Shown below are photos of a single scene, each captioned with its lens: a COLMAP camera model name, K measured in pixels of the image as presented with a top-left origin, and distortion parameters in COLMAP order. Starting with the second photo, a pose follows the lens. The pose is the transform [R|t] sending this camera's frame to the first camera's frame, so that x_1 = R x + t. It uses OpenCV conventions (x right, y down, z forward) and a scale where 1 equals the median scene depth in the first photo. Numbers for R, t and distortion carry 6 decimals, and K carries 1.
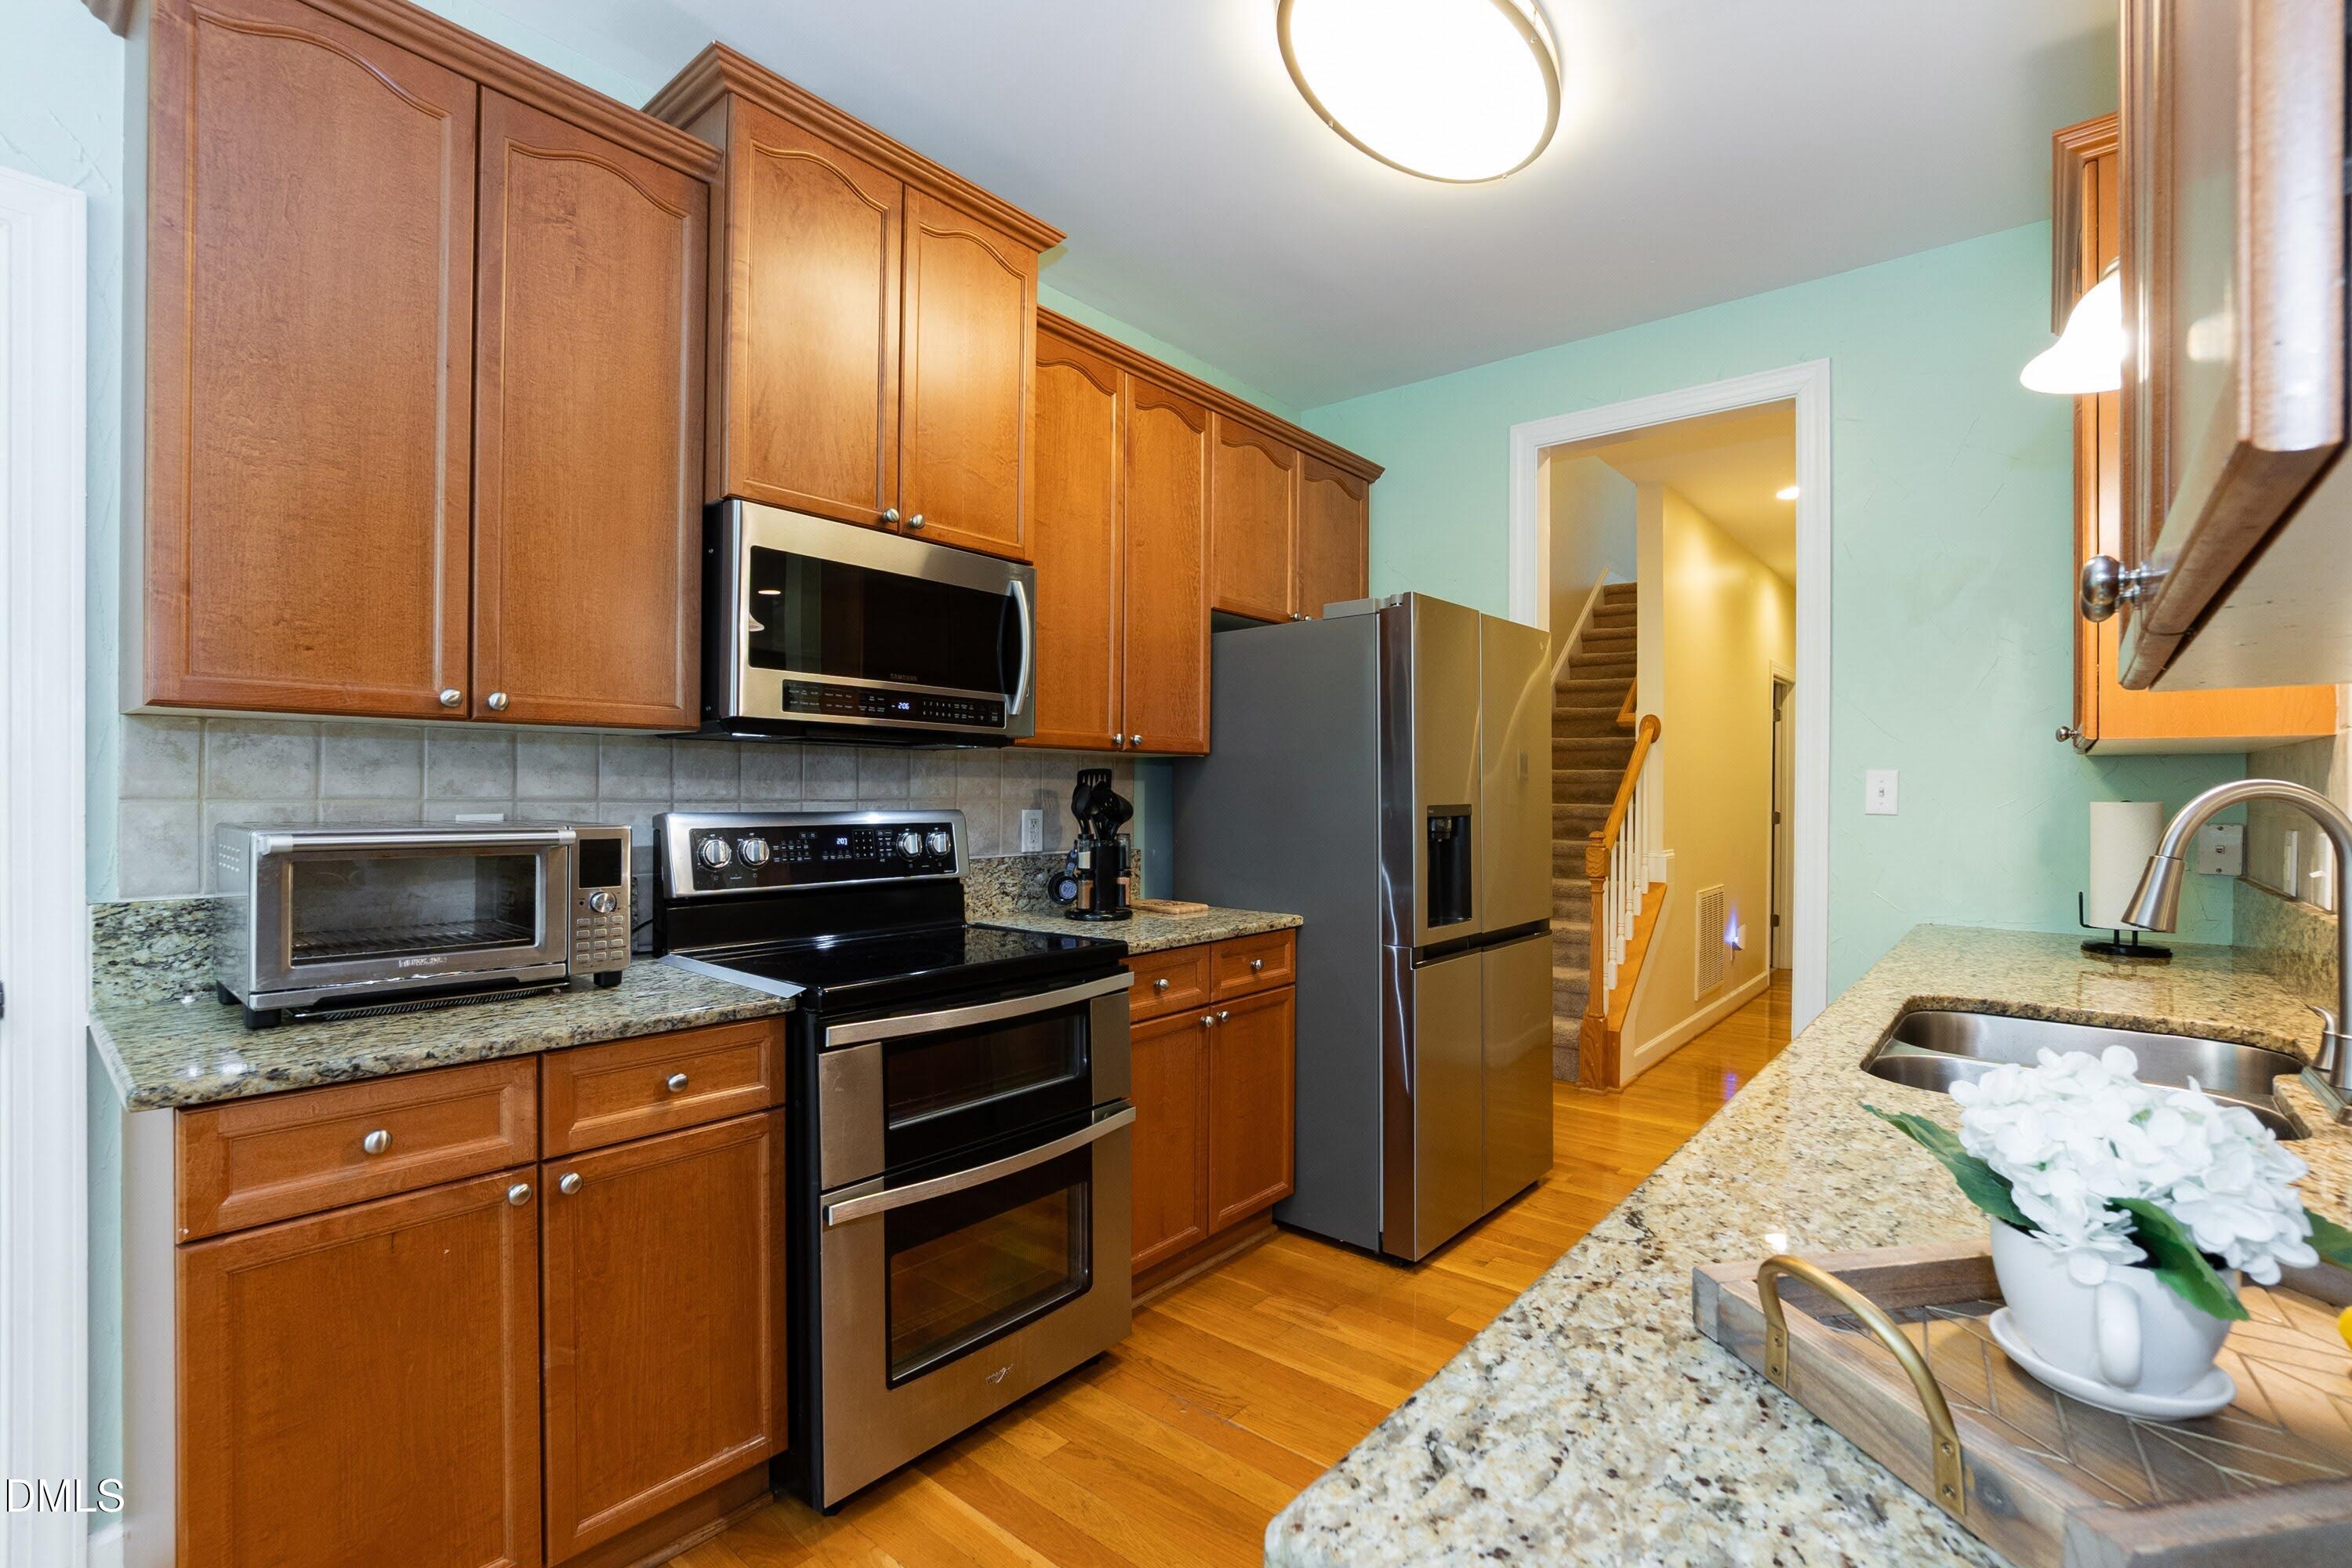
lens RADIAL K [[1052.3, 0, 1155.9], [0, 1052.3, 790.4], [0, 0, 1]] dist [-0.027568, 0.008207]
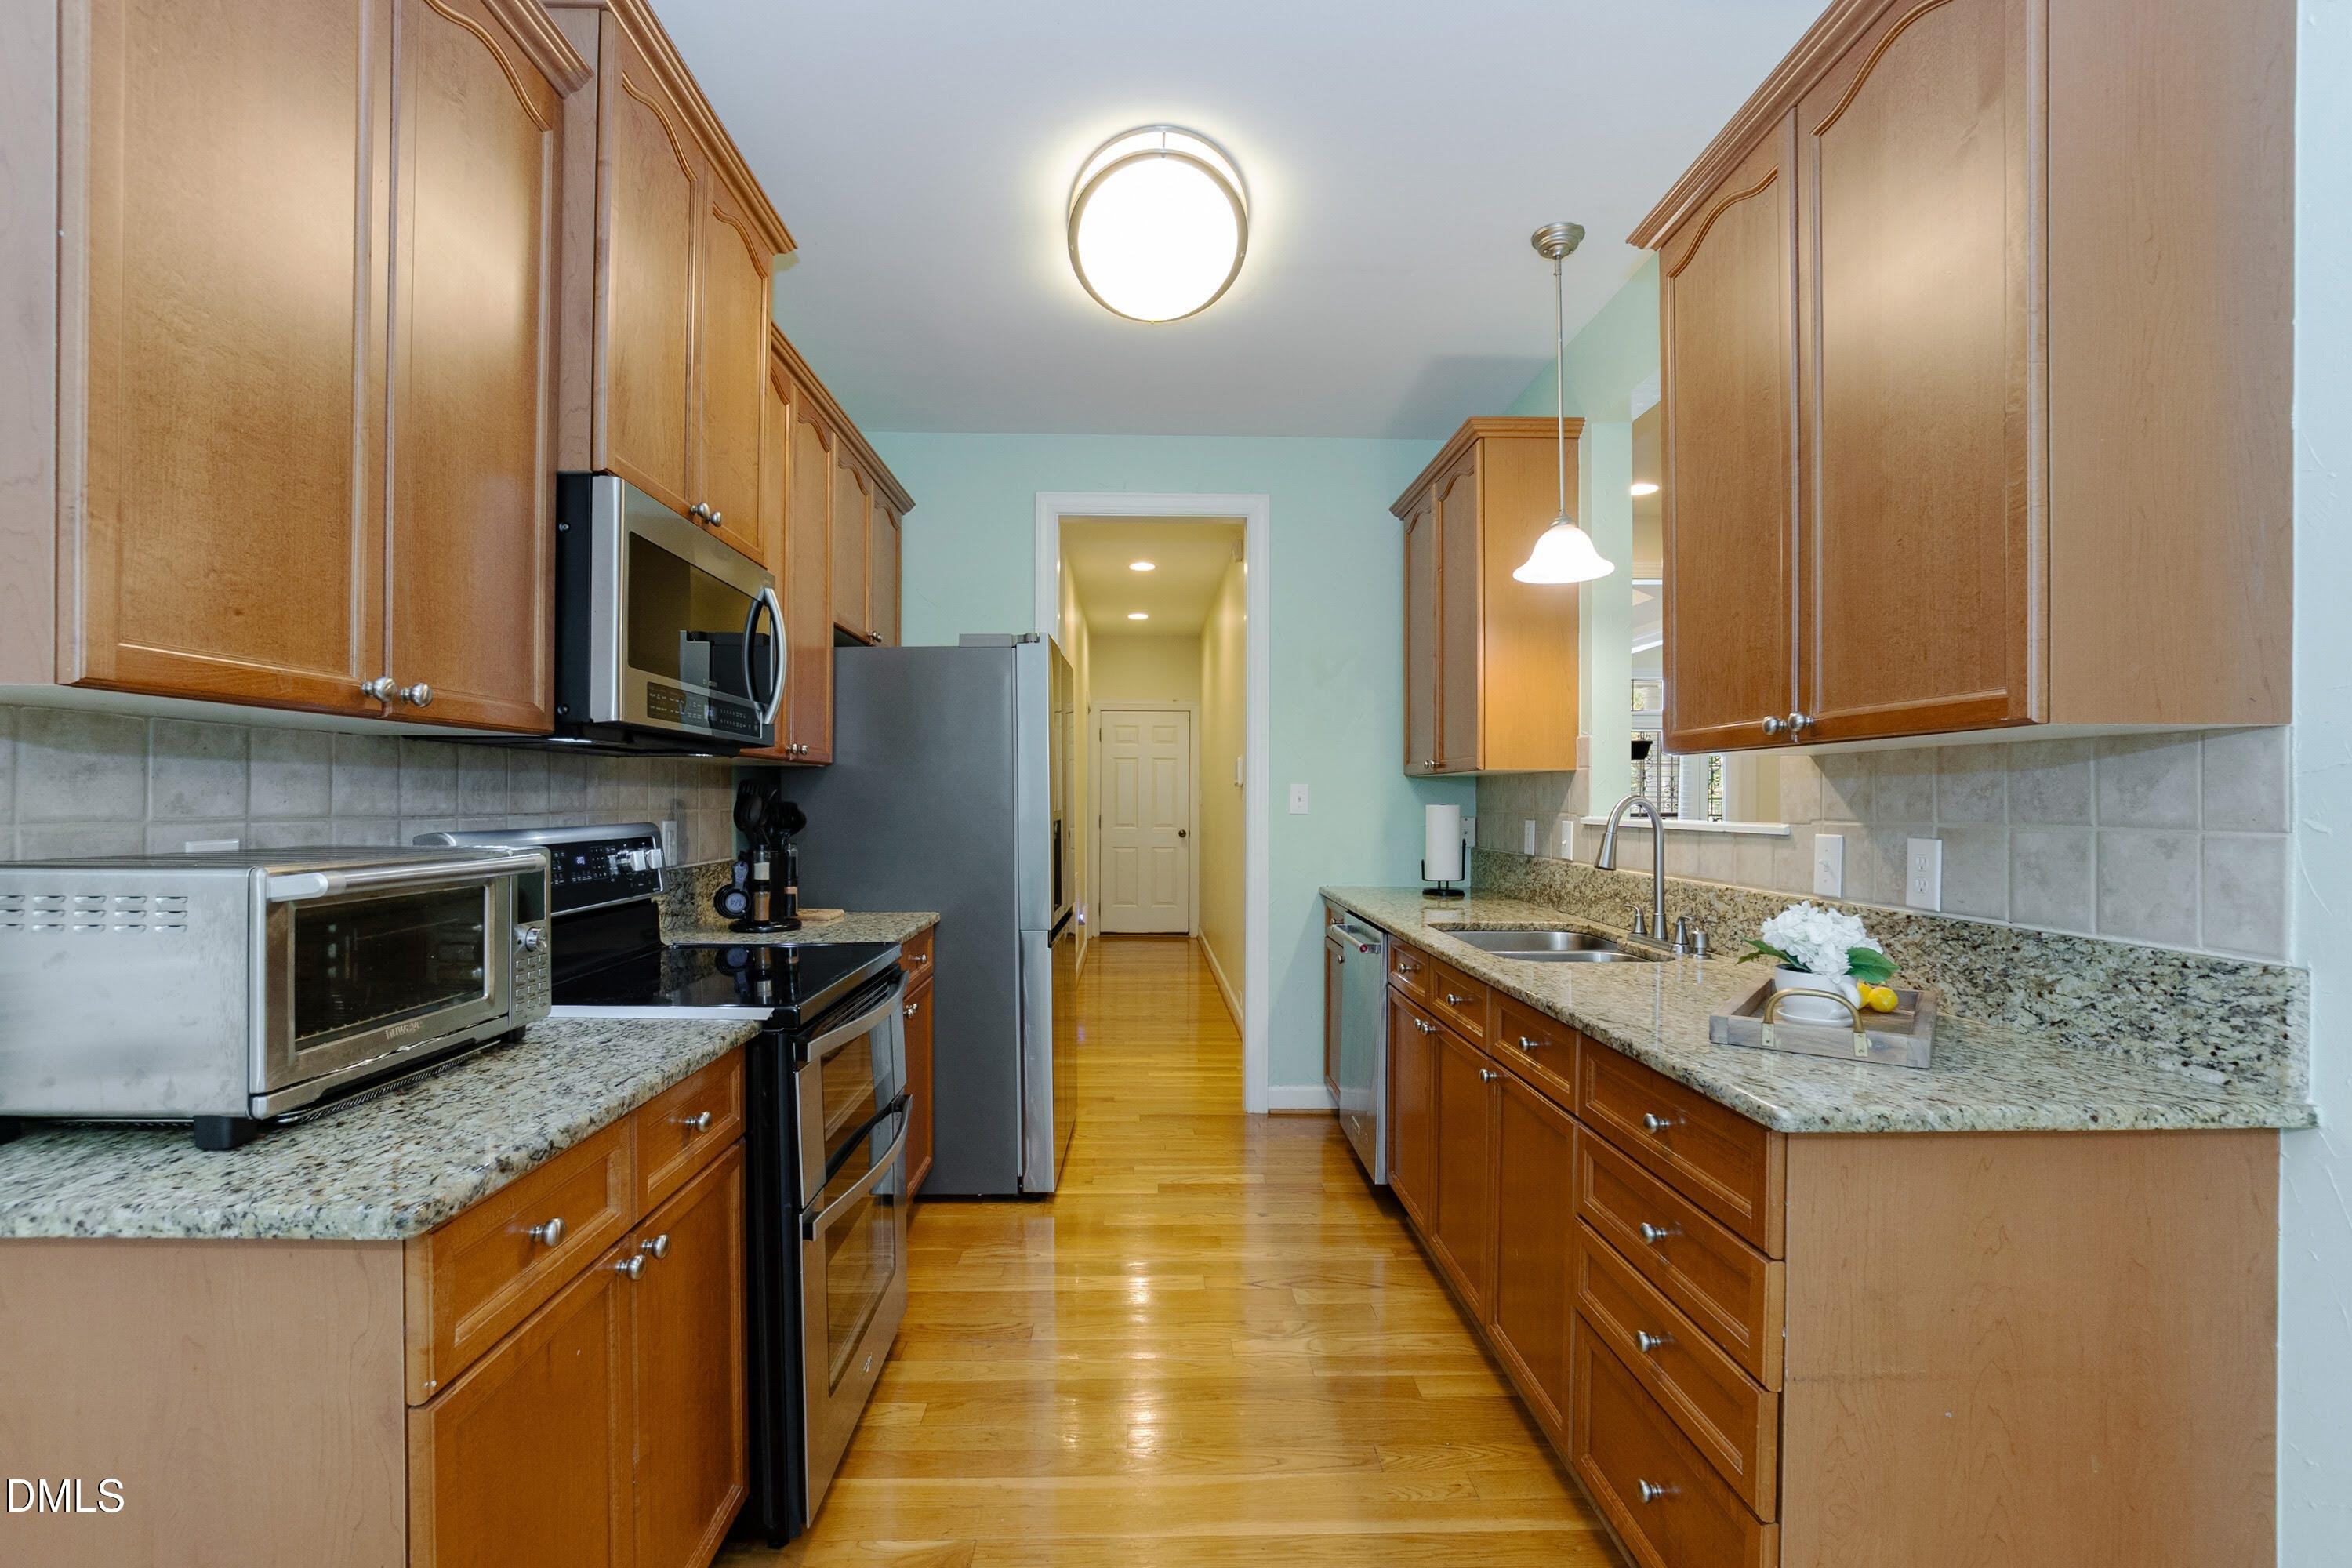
lens RADIAL K [[1052.3, 0, 1155.9], [0, 1052.3, 790.4], [0, 0, 1]] dist [-0.027568, 0.008207]
pose [[0.742924, 0.001757, 0.669374, -0.725292], [-0.000385, 0.999998, -0.002198, -0.011404], [-0.669376, 0.001375, 0.742923, 0.040989]]
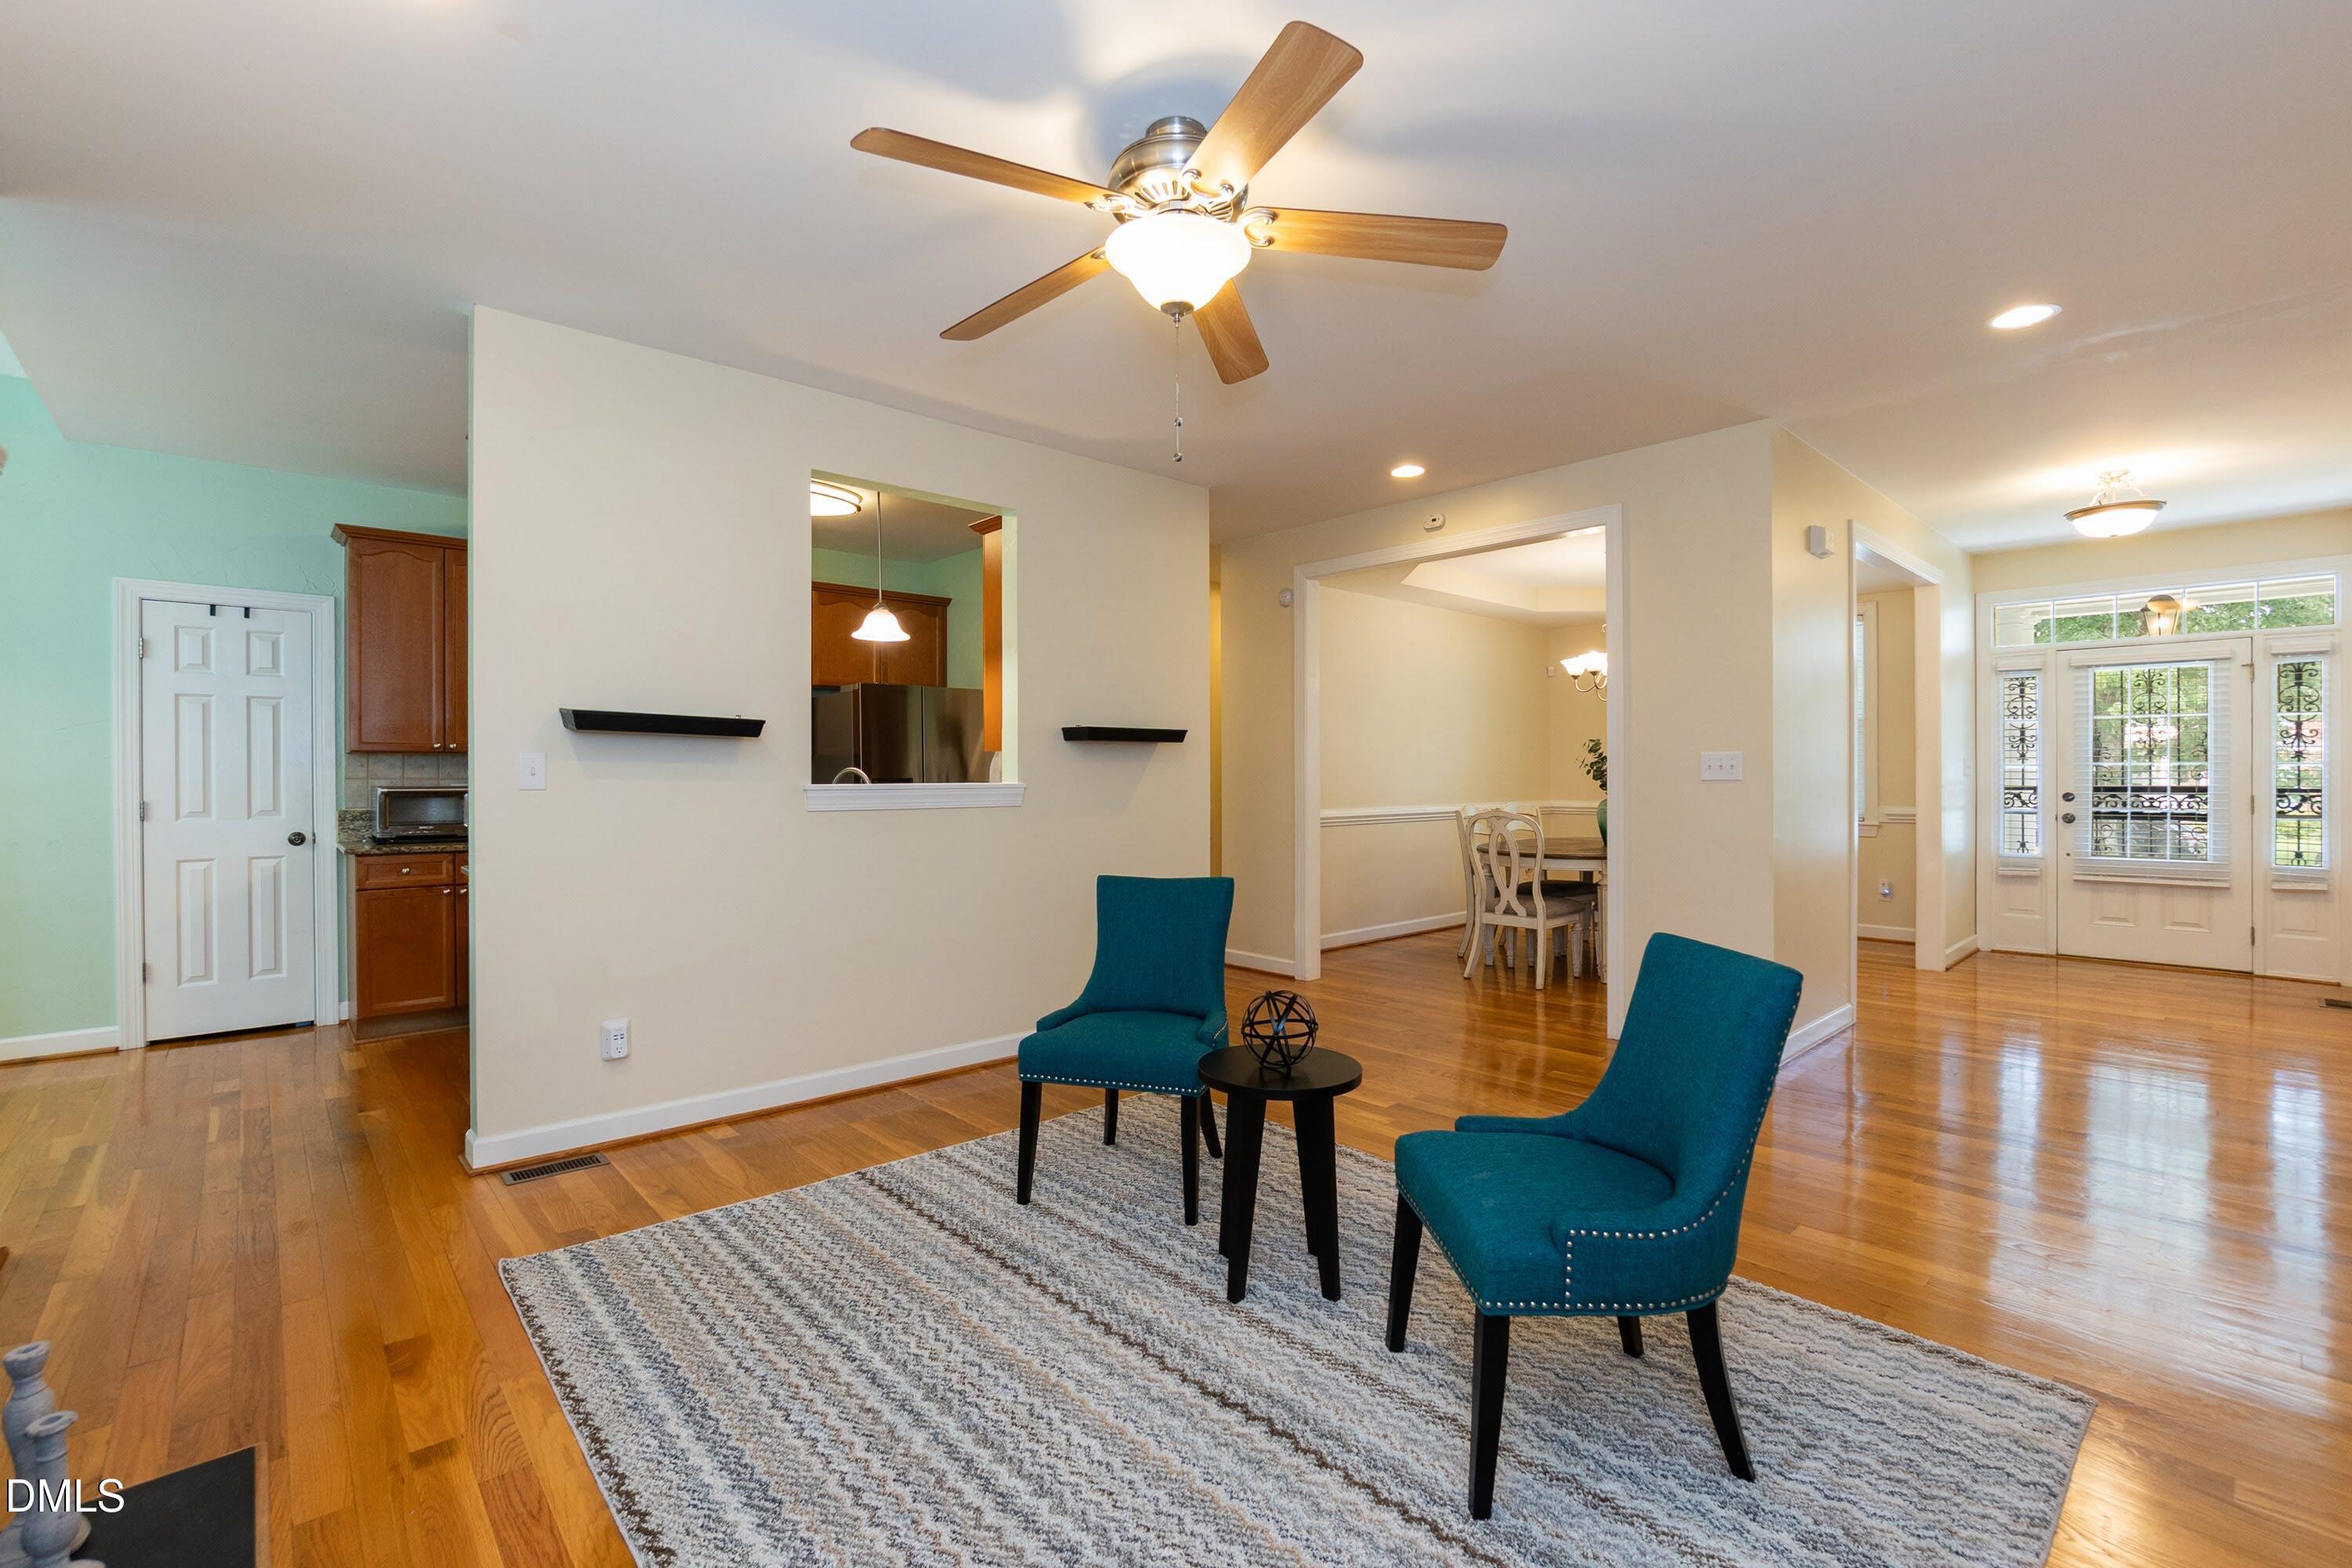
lens RADIAL K [[1021.4, 0, 1176.0], [0, 1021.4, 784.0], [0, 0, 1]] dist [-0.027197, 0.007874]
pose [[0.991712, -0.005045, -0.128381, 1.847799], [0.005976, 0.999959, 0.006871, 0.017270], [0.128341, -0.007581, 0.991701, -1.676694]]
